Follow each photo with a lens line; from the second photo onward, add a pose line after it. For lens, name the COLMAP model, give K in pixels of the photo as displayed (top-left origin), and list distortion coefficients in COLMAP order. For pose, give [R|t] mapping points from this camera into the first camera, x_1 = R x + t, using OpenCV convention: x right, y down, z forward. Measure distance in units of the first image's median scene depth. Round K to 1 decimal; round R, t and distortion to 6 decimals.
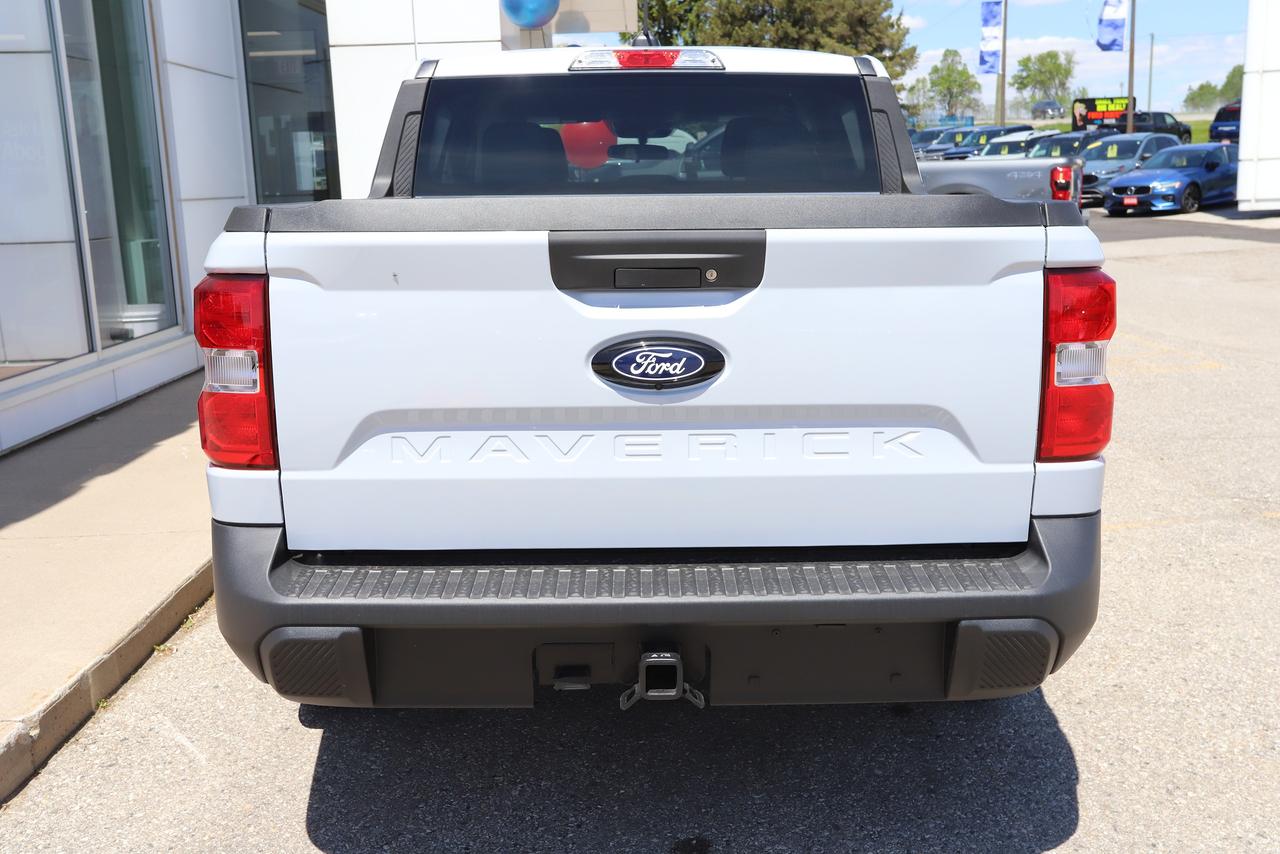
lens RADIAL K [[1316.7, 0, 640.0], [0, 1316.7, 427.0], [0, 0, 1]] dist [0.051930, -0.001783]
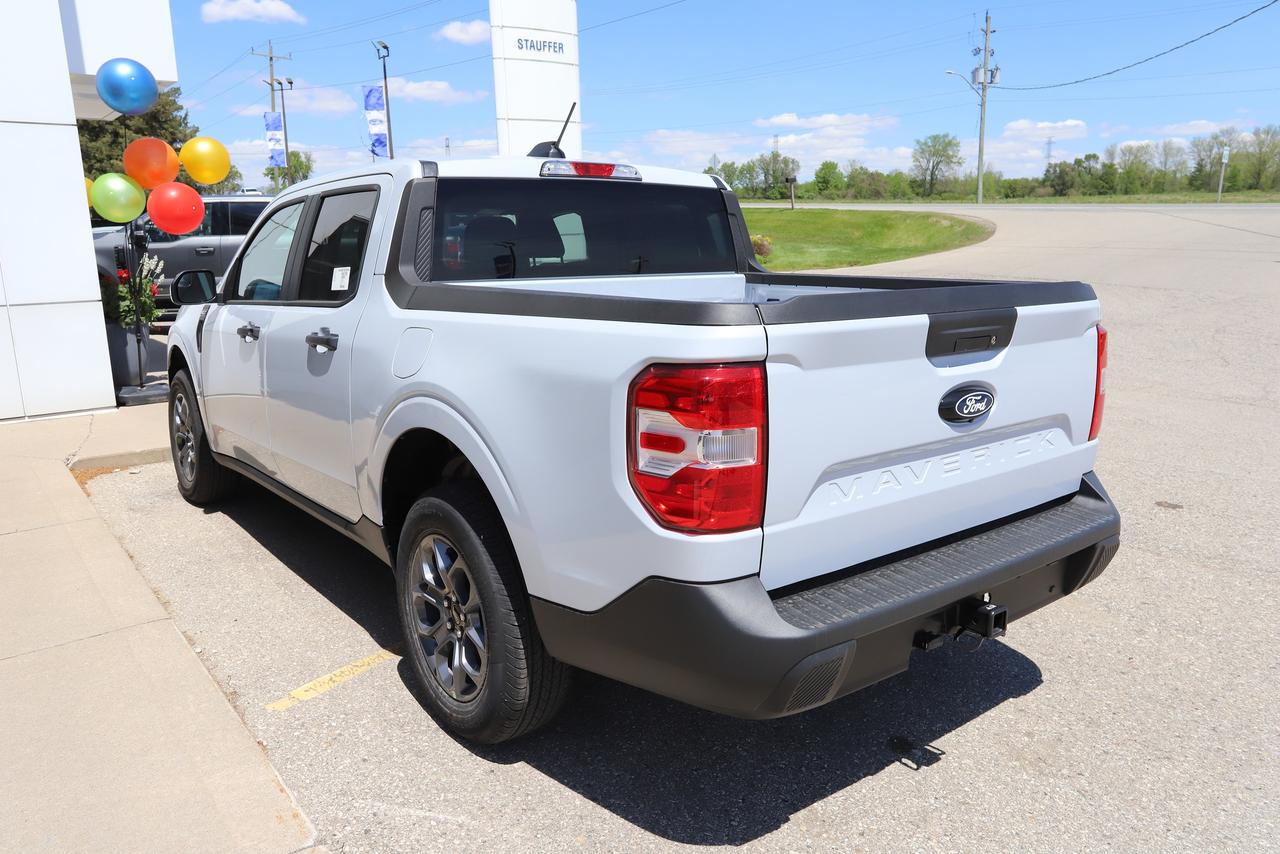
lens RADIAL K [[981.1, 0, 640.0], [0, 981.1, 427.0], [0, 0, 1]] dist [-0.006600, 0.003467]
pose [[0.786739, -0.111776, 0.607082, -0.556854], [0.112770, 0.992944, 0.036679, -0.063115], [-0.606898, 0.039604, 0.793792, 0.237890]]
